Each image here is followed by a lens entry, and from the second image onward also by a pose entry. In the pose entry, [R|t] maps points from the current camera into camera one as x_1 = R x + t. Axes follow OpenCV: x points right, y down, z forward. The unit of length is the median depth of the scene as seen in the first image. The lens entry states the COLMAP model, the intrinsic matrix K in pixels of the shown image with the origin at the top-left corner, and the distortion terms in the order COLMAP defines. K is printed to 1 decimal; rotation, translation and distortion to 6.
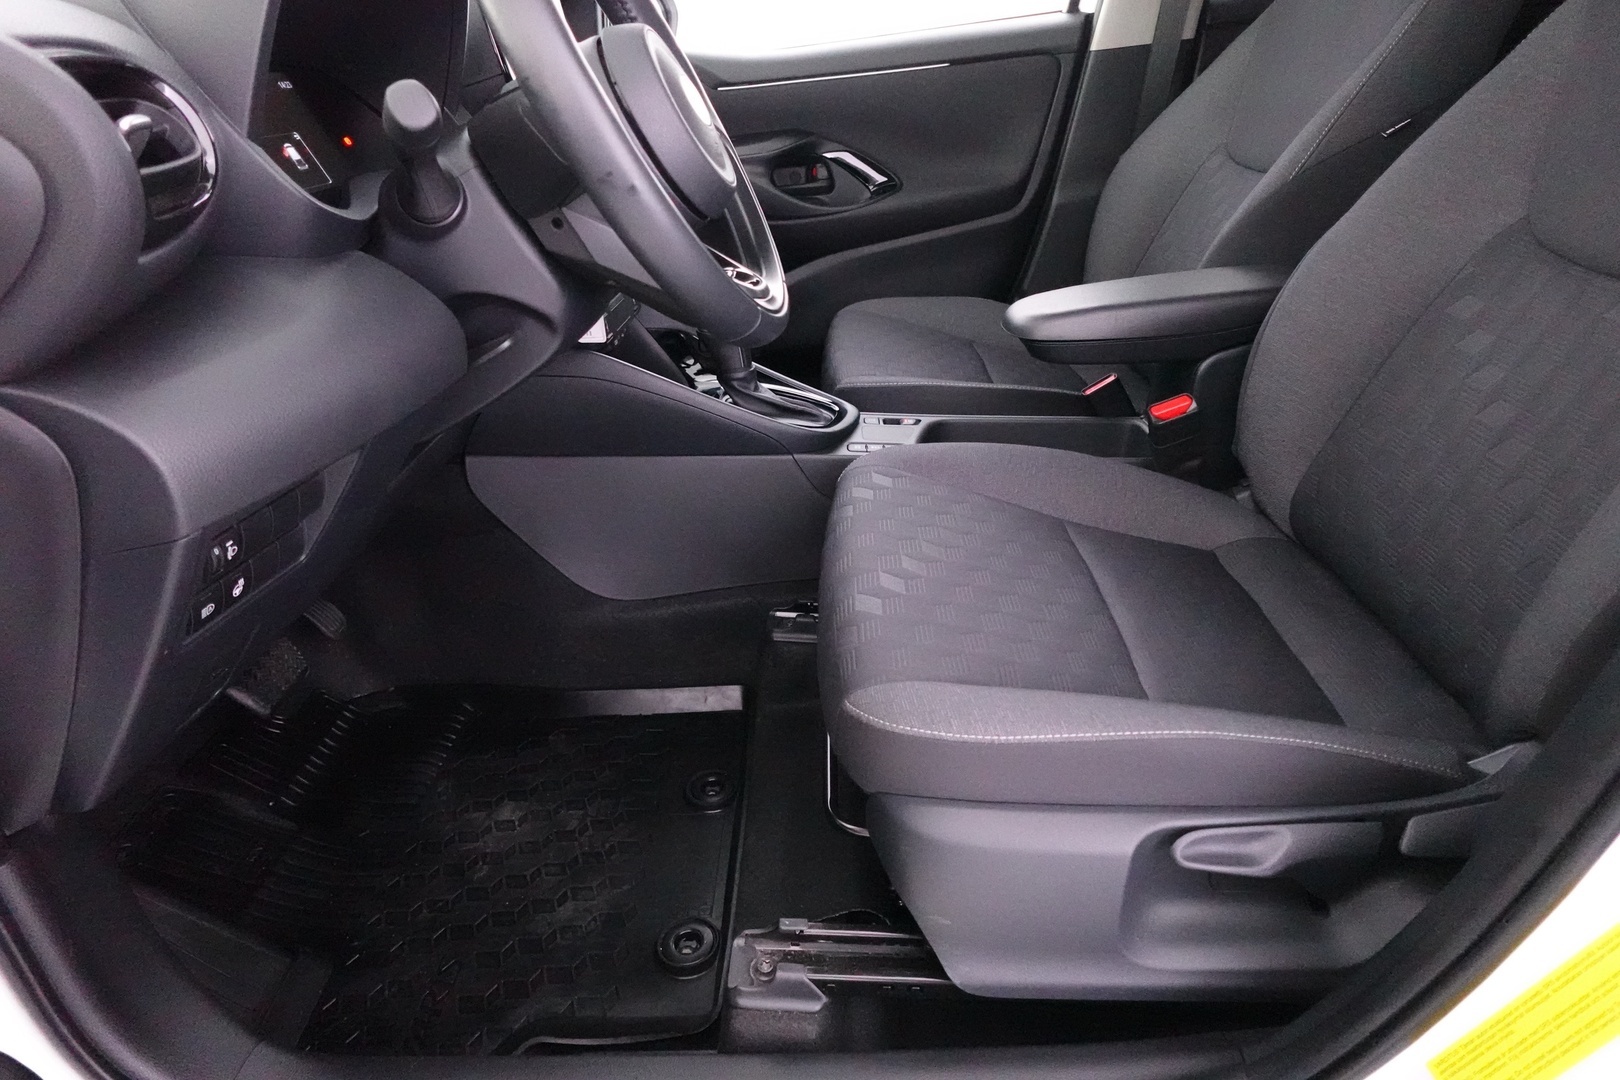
lens RADIAL K [[958.8, 0, 810.0], [0, 958.8, 540.0], [0, 0, 1]] dist [-0.001776, -0.000328]
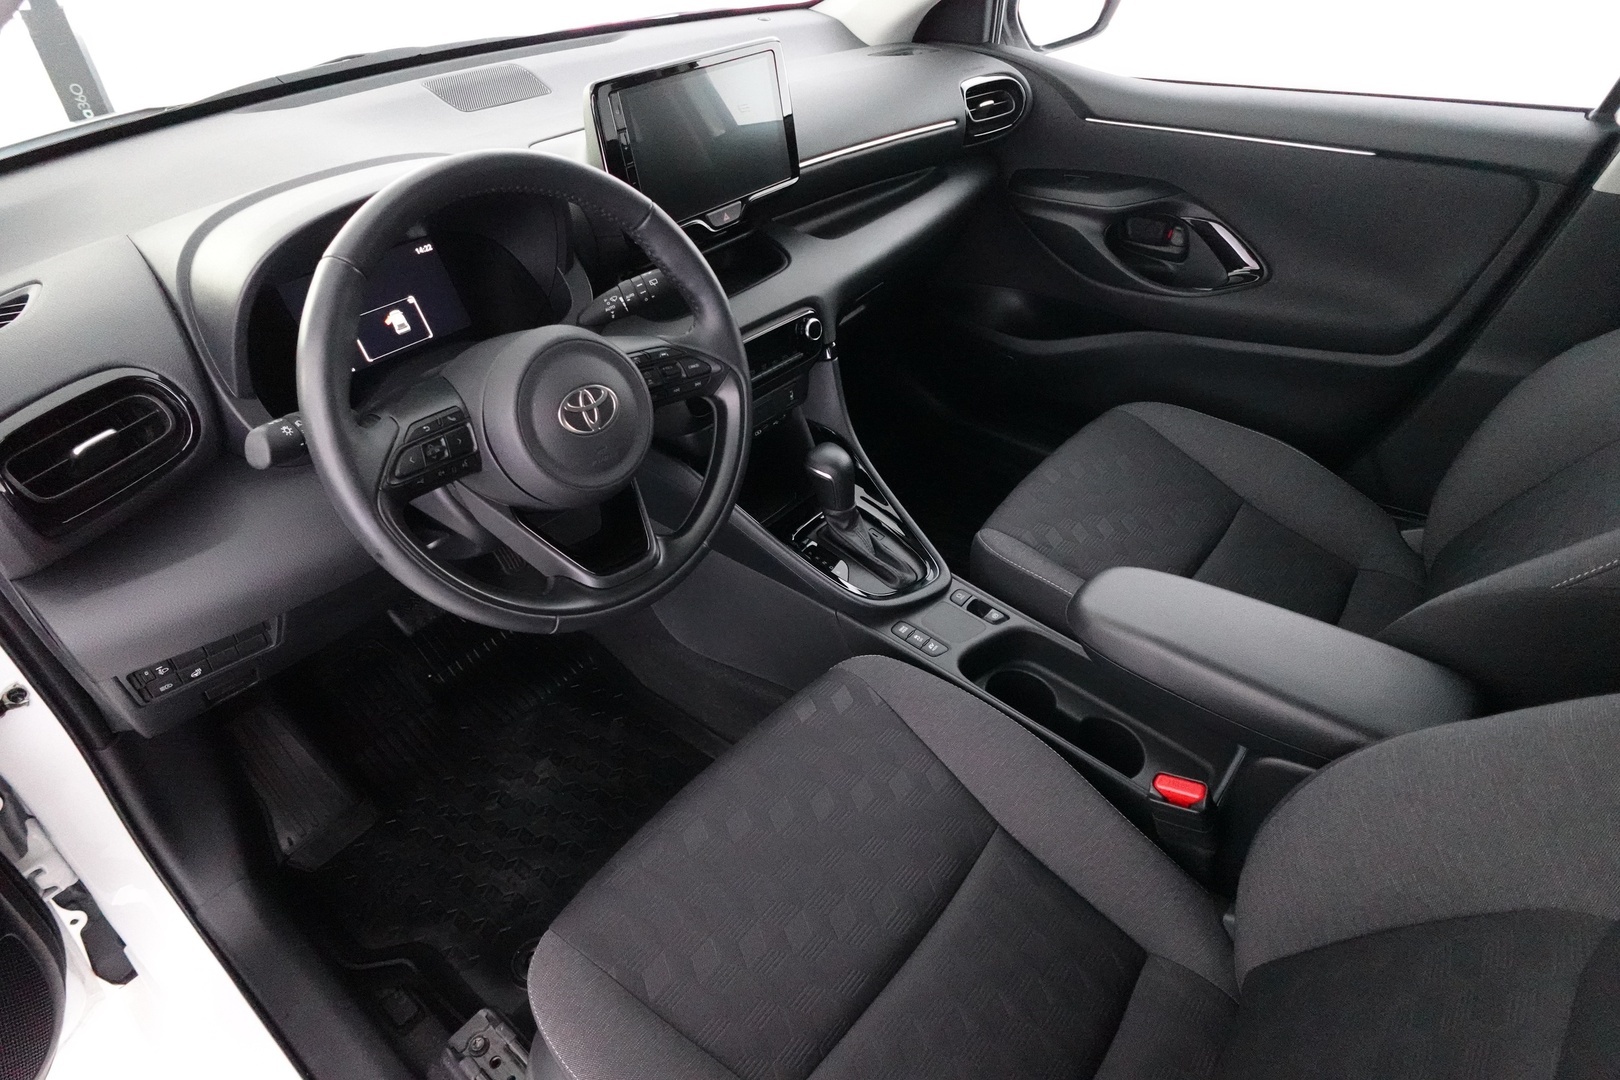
lens RADIAL K [[972.8, 0, 810.0], [0, 972.8, 540.0], [0, 0, 1]] dist [-0.021296, 0.000337]
pose [[0.773108, 0.425245, -0.470606, 0.376697], [-0.301738, 0.899204, 0.316838, -0.433219], [0.557905, -0.102950, 0.823495, 0.127833]]
